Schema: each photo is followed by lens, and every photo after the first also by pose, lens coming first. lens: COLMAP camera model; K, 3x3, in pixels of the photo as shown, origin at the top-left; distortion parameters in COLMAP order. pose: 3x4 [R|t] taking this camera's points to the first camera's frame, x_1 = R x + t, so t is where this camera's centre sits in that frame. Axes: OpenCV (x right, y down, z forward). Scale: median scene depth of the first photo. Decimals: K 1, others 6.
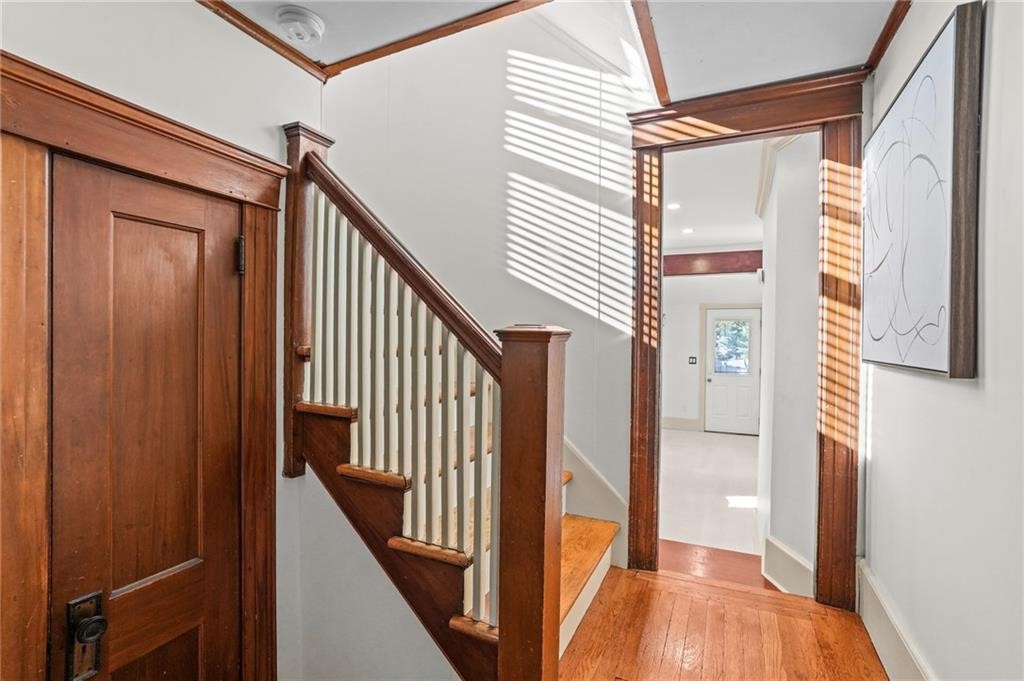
lens RADIAL K [[469.6, 0, 510.3], [0, 469.6, 340.5], [0, 0, 1]] dist [-0.028835, 0.001903]
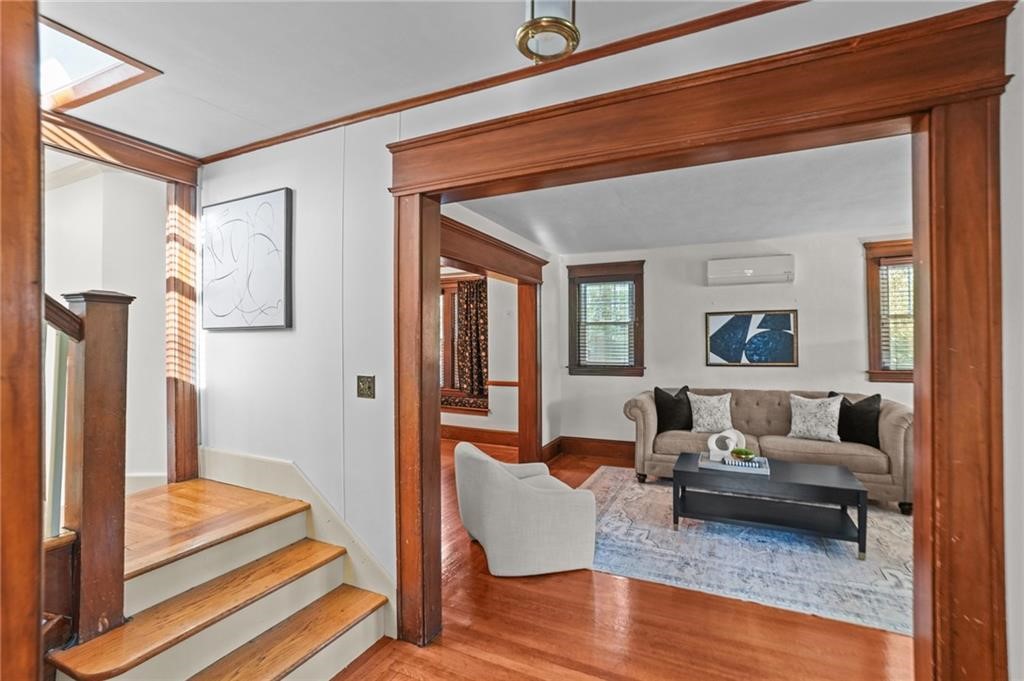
lens RADIAL K [[469.6, 0, 509.9], [0, 469.6, 341.0], [0, 0, 1]] dist [-0.028835, 0.001903]
pose [[0.002994, 0.002387, 0.999993, -0.935261], [0.004733, 0.999986, -0.002401, 0.084584], [-0.999984, 0.004740, 0.002983, -0.158722]]
